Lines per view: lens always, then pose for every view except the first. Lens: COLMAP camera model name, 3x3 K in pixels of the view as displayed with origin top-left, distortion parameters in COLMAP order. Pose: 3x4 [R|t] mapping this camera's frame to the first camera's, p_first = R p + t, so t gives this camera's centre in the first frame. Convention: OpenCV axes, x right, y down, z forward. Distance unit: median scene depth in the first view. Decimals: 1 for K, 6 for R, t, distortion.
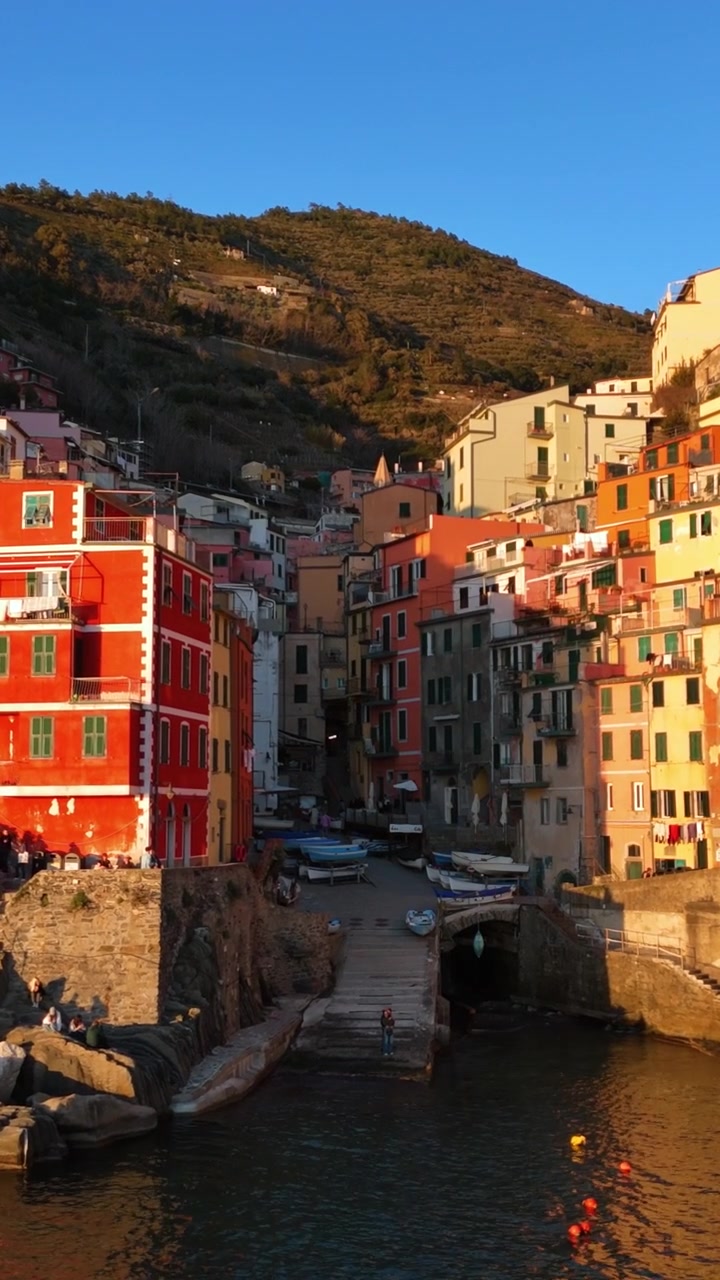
lens RADIAL K [[1651.3, 0, 360.0], [0, 1651.3, 640.0], [0, 0, 1]] dist [0.222254, -0.732291]
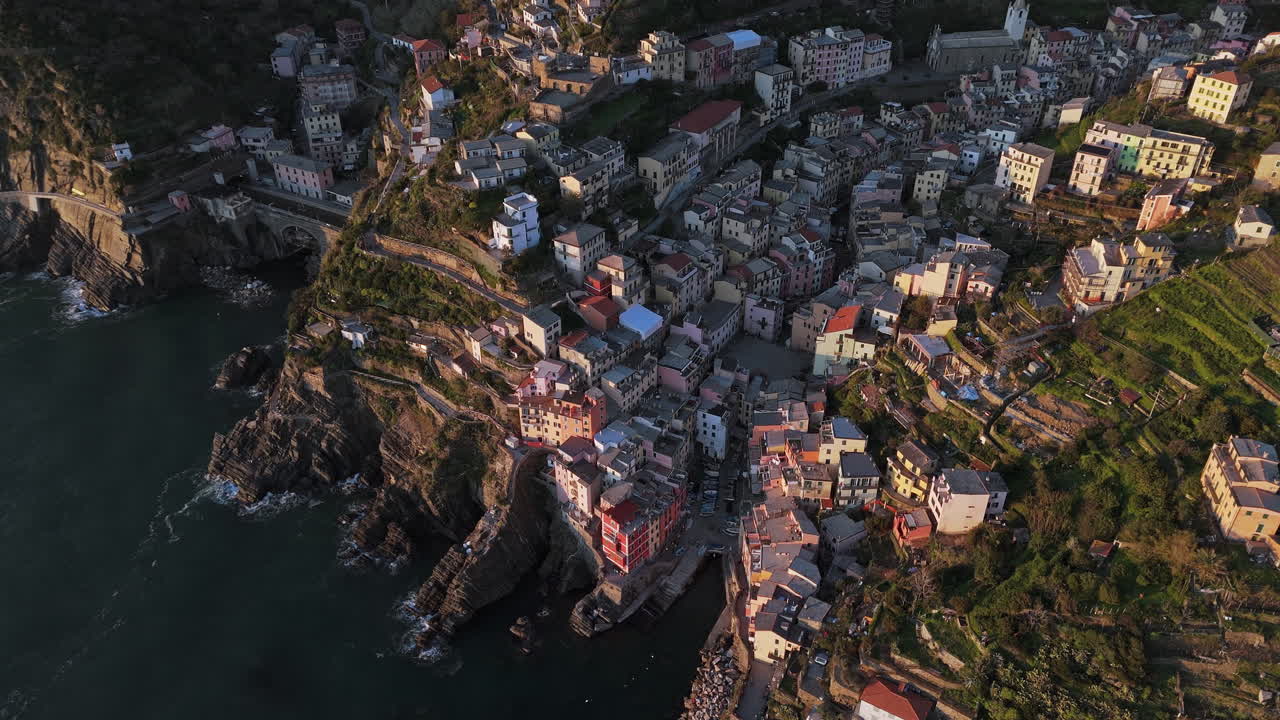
lens RADIAL K [[945.6, 0, 645.2], [0, 945.6, 356.8], [0, 0, 1]] dist [0.101015, -0.105612]
pose [[0.863171, 0.283137, -0.418053, 0.801200], [0.054391, 0.771014, 0.634491, -1.848886], [0.501973, -0.570413, 0.650117, -0.582612]]
